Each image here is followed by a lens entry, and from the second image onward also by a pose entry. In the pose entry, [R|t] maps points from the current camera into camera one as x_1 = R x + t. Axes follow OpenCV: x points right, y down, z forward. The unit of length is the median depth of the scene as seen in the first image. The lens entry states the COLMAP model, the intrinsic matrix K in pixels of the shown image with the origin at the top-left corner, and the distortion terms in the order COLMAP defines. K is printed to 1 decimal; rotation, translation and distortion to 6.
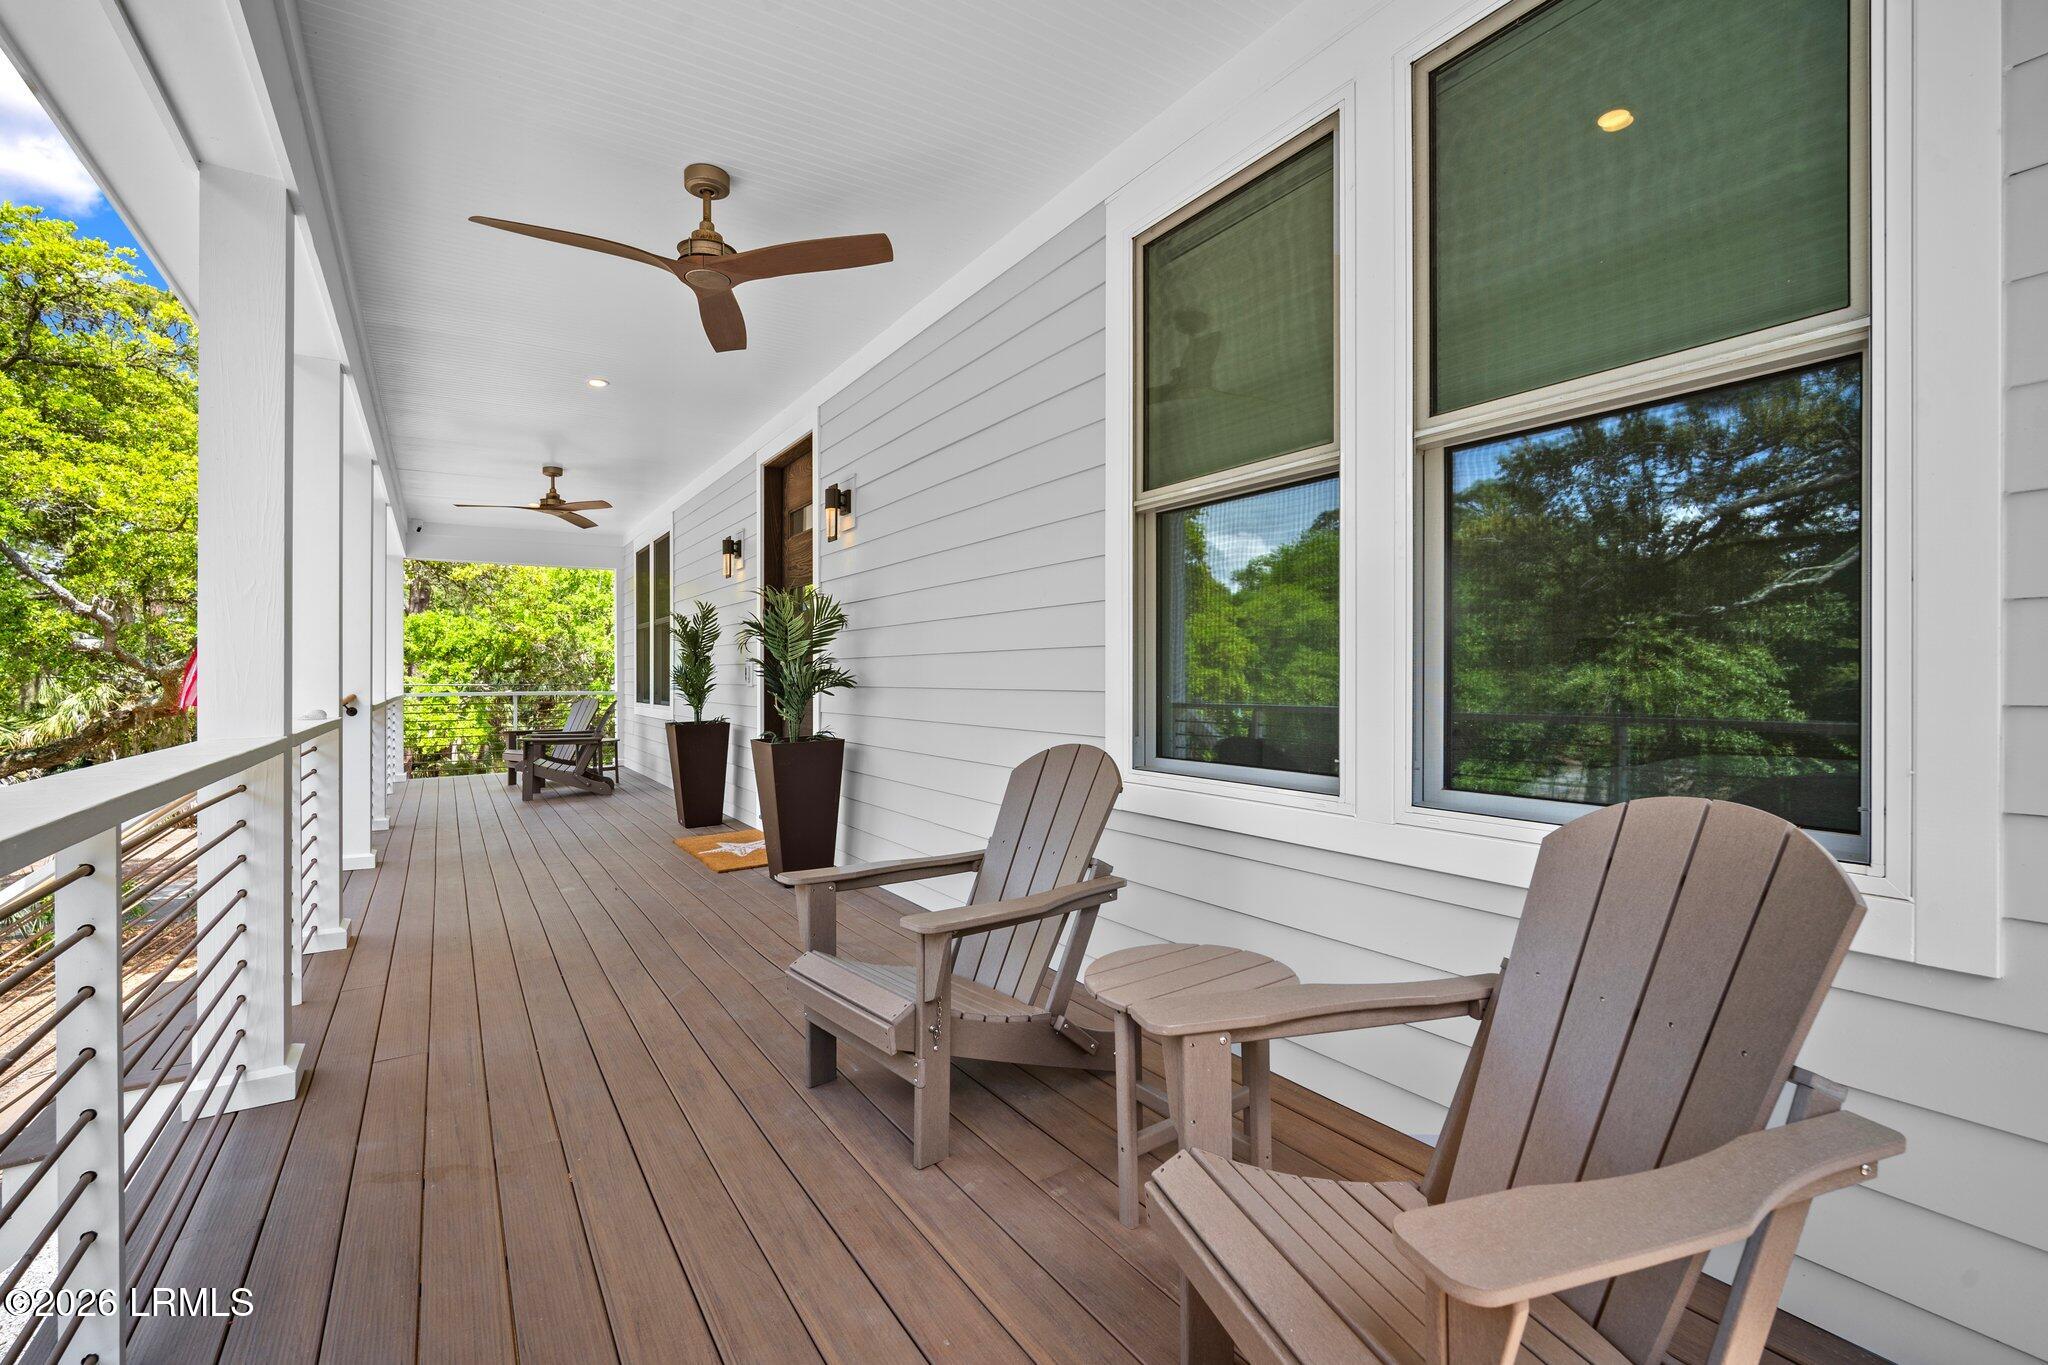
lens RADIAL K [[908.0, 0, 1024.5], [0, 908.0, 669.5], [0, 0, 1]] dist [-0.006476, 0.000212]
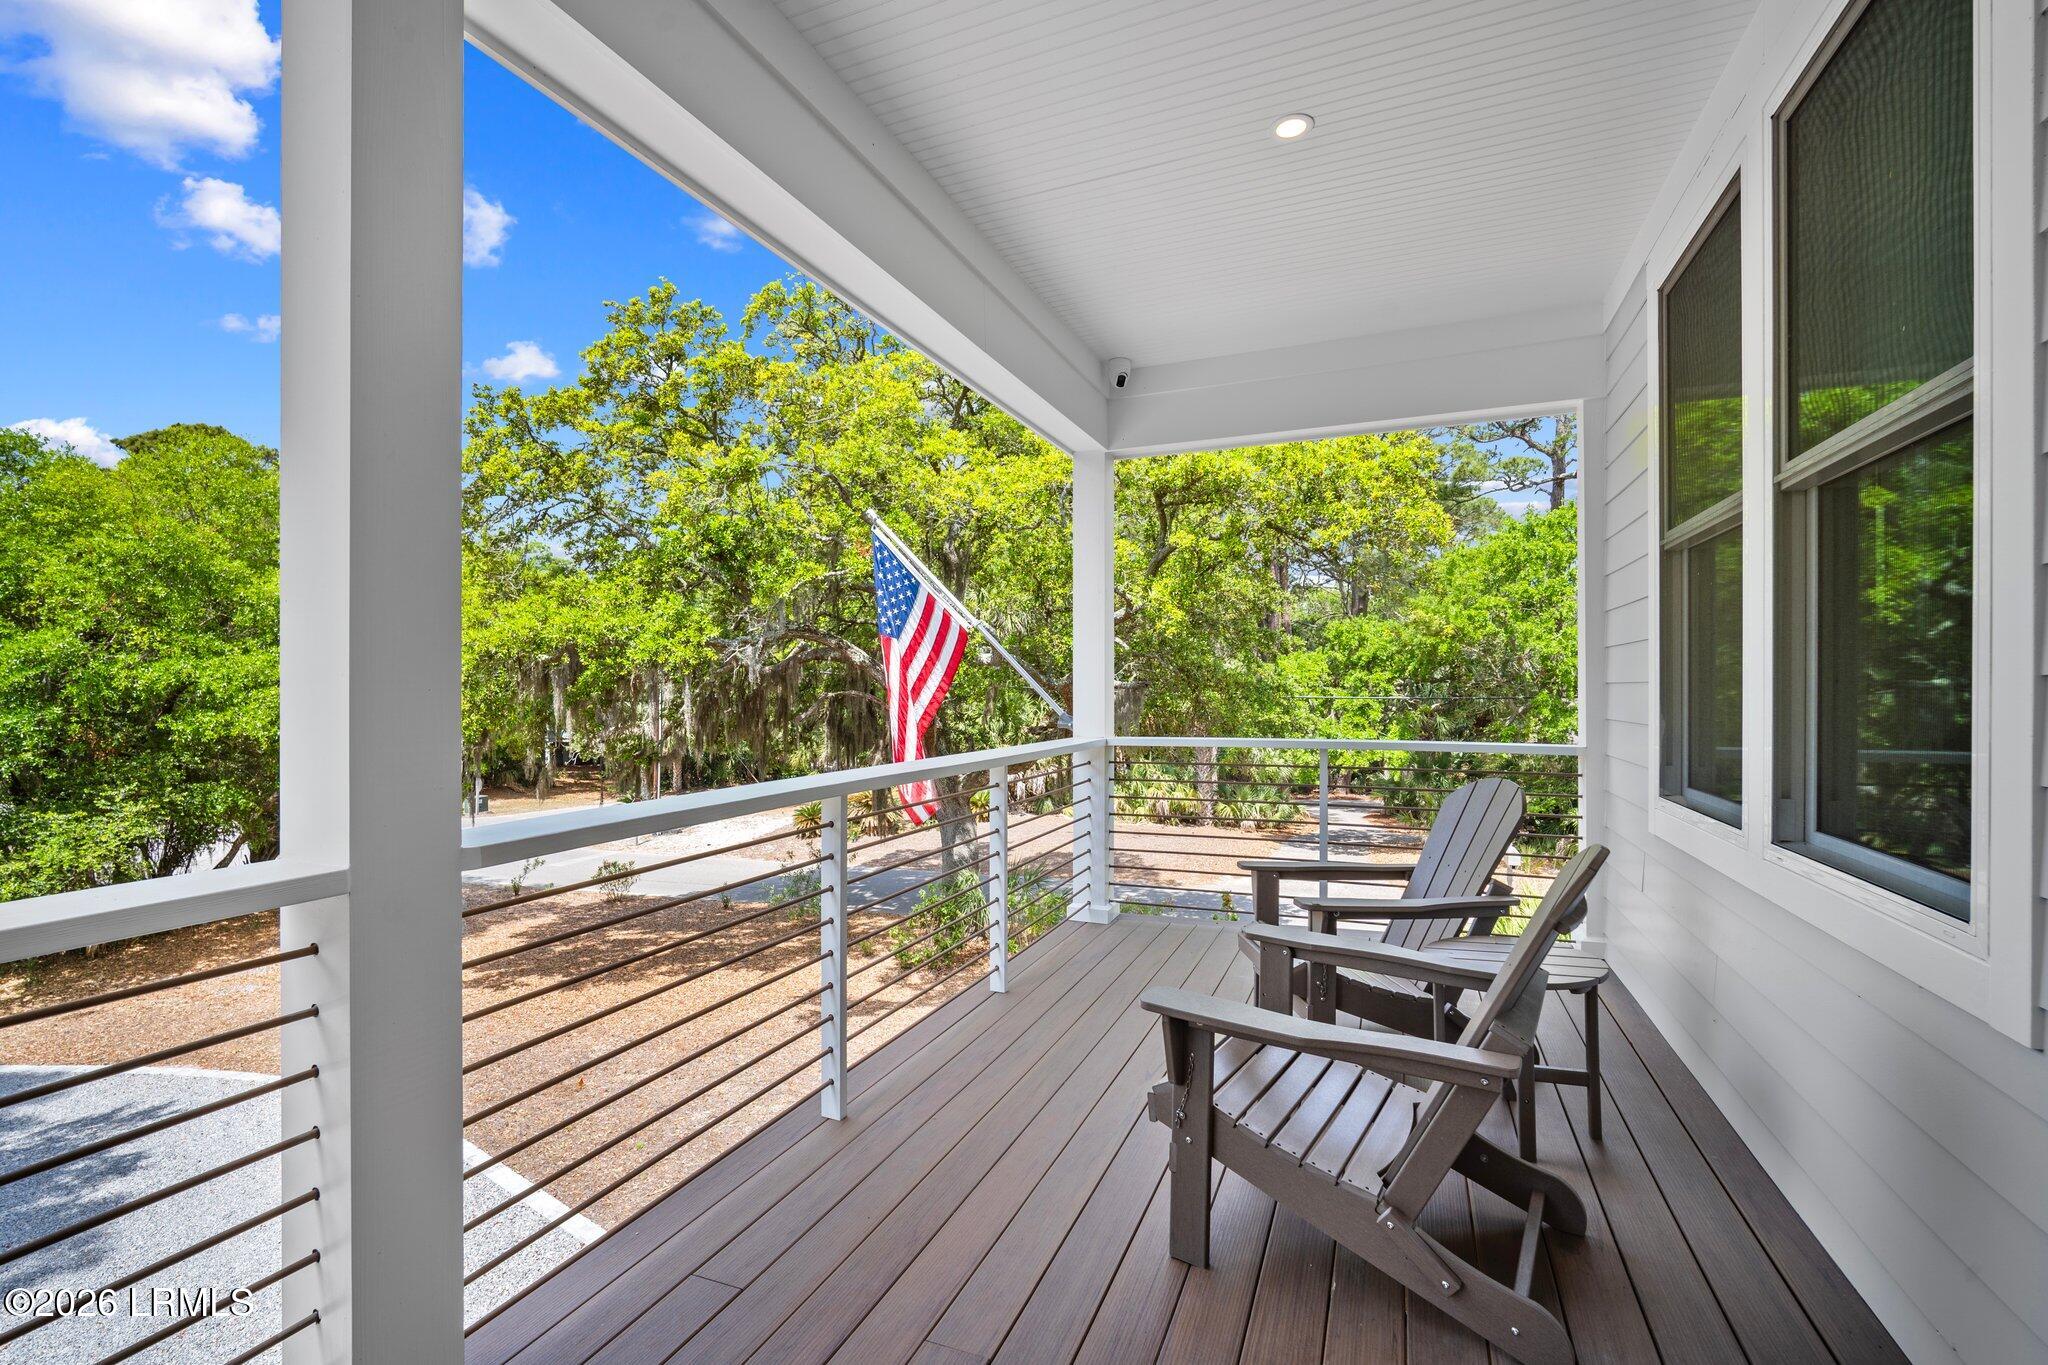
lens RADIAL K [[908.0, 0, 1024.5], [0, 908.0, 669.5], [0, 0, 1]] dist [-0.006476, 0.000212]
pose [[0.570227, -0.011340, -0.821409, -0.101210], [0.003234, 0.999928, -0.011559, -0.001329], [0.821481, 0.003935, 0.570223, 0.219843]]
